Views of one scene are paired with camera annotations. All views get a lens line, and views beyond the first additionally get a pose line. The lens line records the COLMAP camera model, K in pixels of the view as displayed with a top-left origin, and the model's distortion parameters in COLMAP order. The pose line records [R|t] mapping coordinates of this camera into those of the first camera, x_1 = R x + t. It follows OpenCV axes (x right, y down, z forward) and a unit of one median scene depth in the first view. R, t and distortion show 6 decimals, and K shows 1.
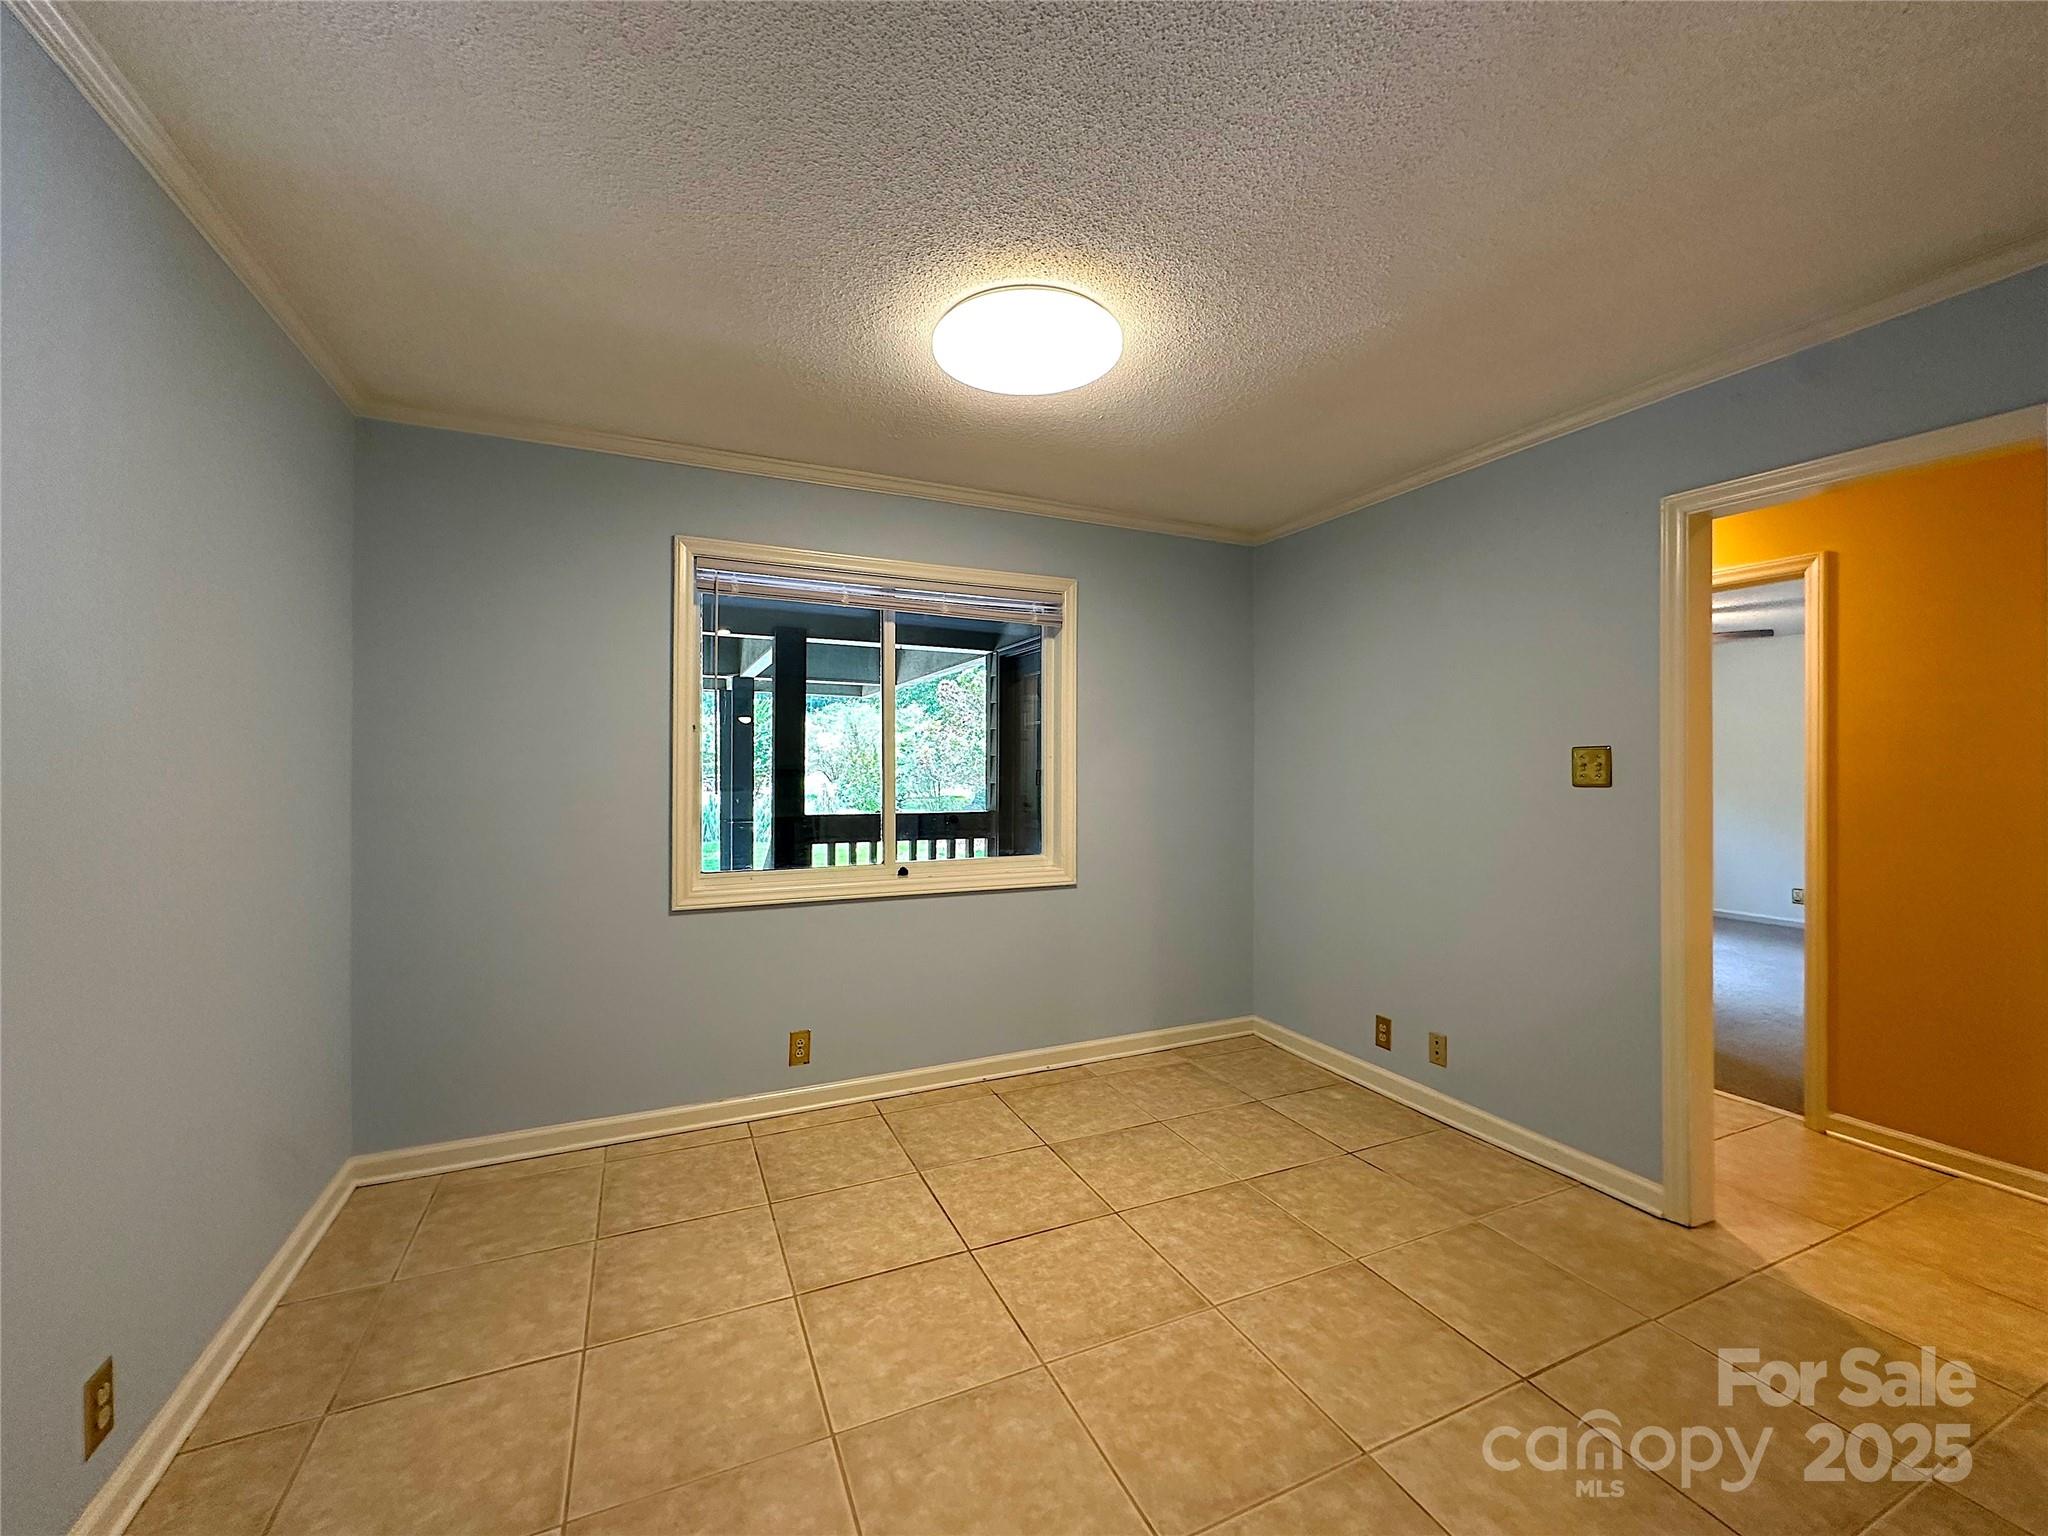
lens RADIAL K [[818.8, 0, 1027.4], [0, 818.8, 768.9], [0, 0, 1]] dist [-0.009385, 0.002494]
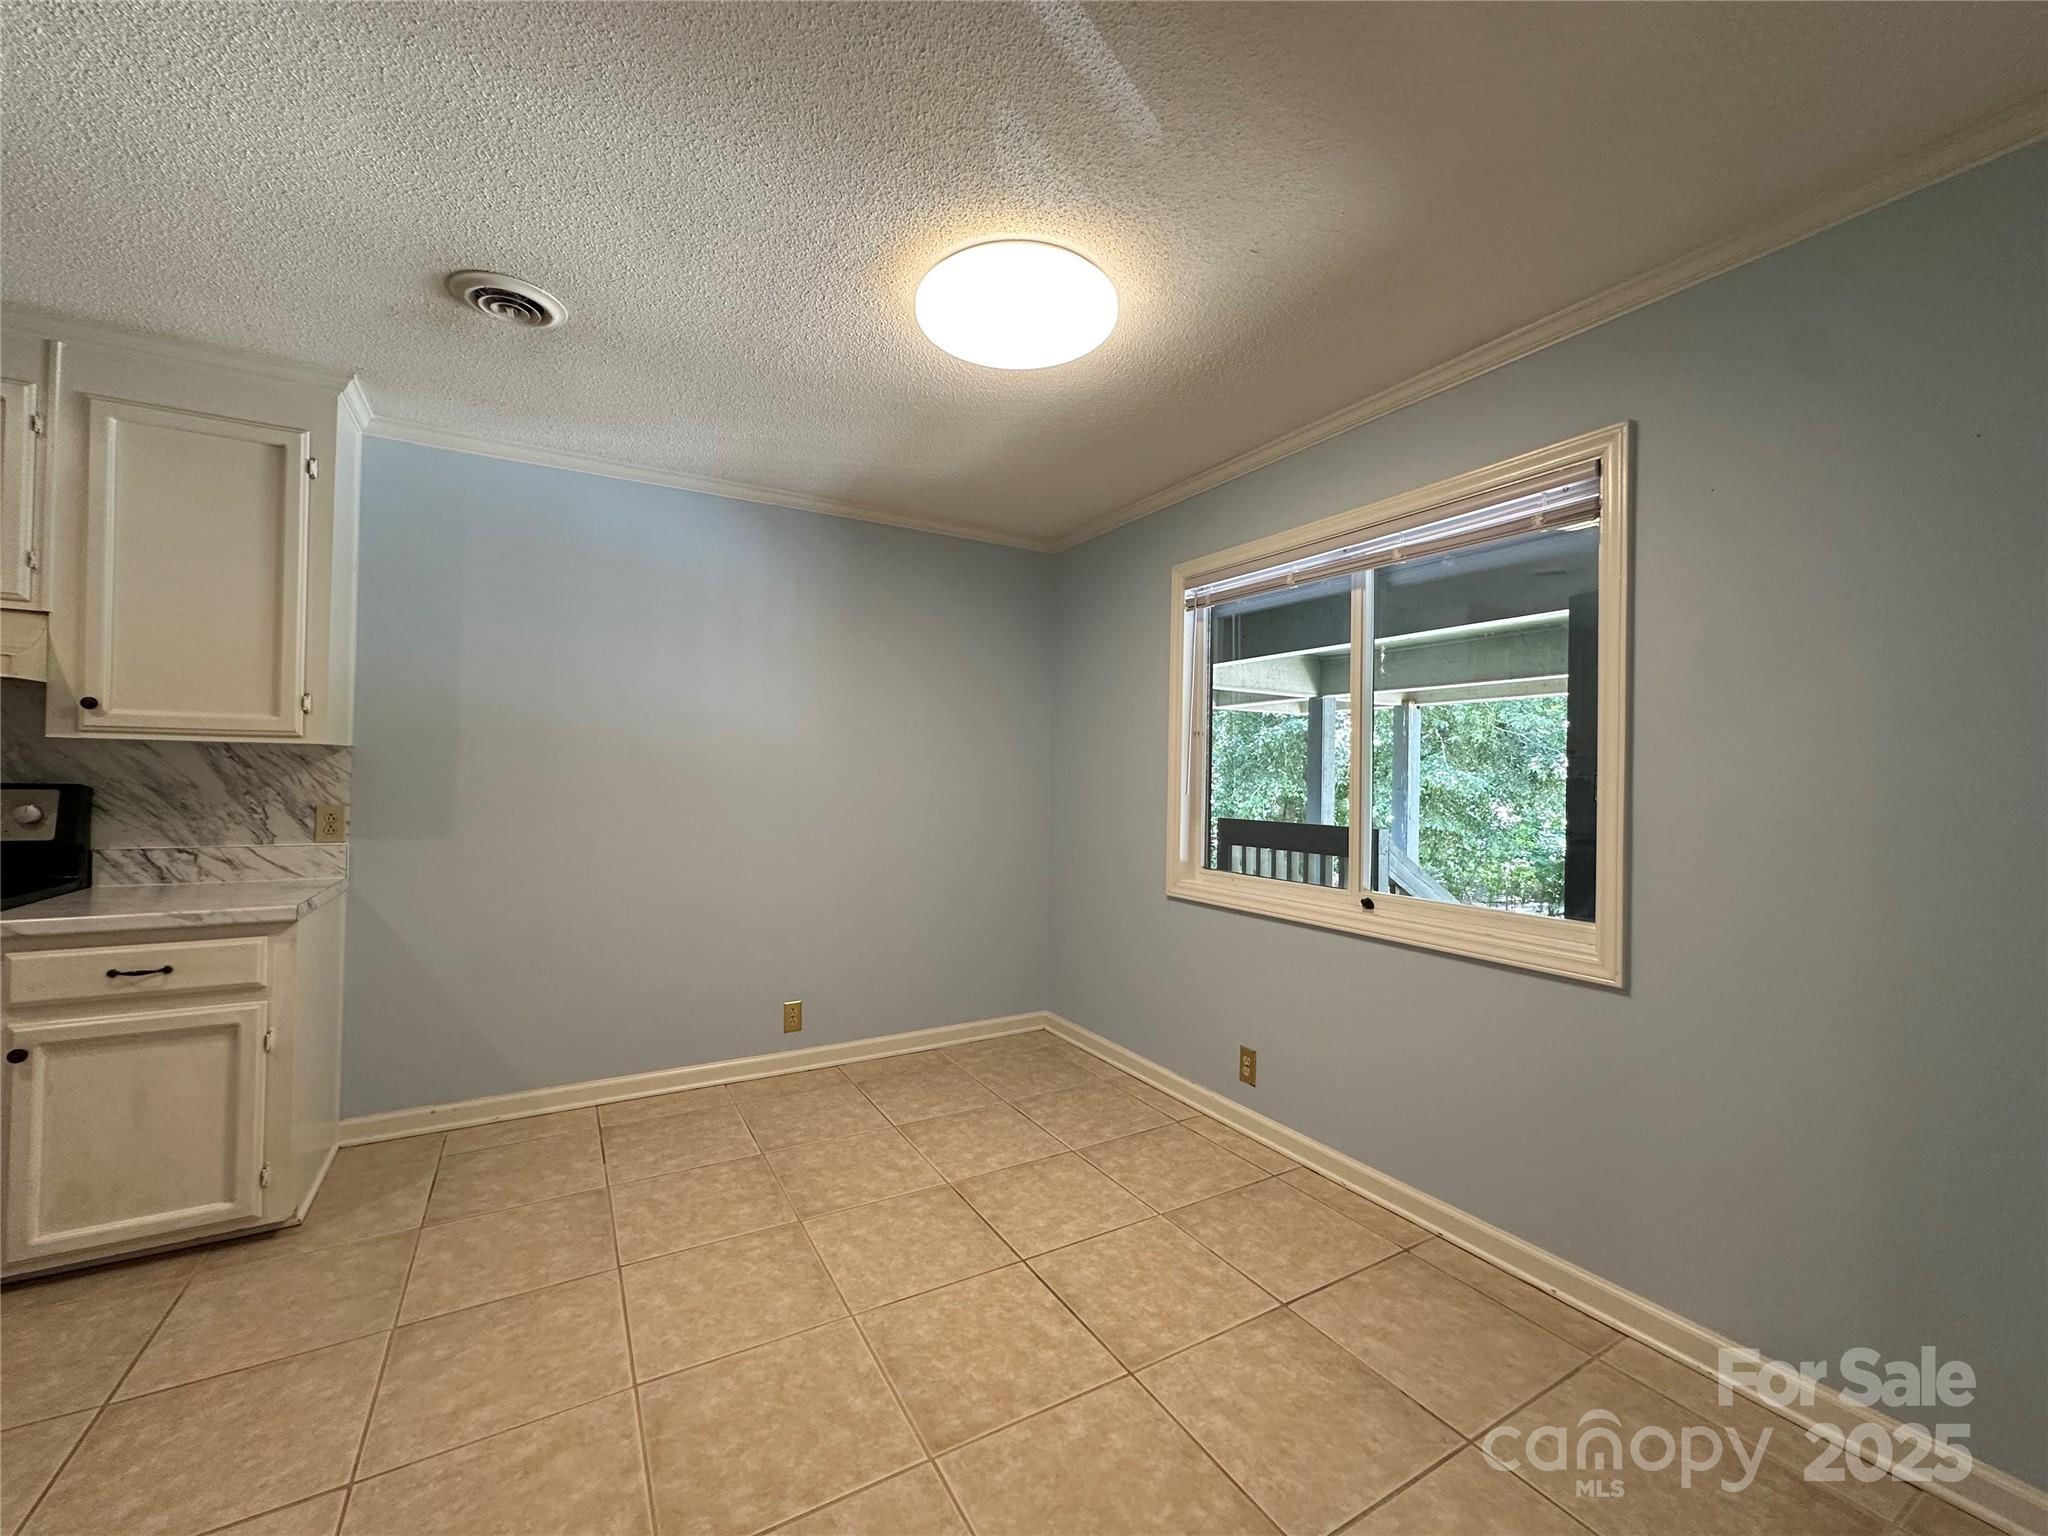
lens RADIAL K [[818.8, 0, 1010.5], [0, 818.8, 762.7], [0, 0, 1]] dist [-0.009385, 0.002494]
pose [[0.082302, -0.016532, -0.996470, 0.902447], [-0.021024, 0.999611, -0.018321, 0.019451], [0.996386, 0.022458, 0.081922, 0.895694]]
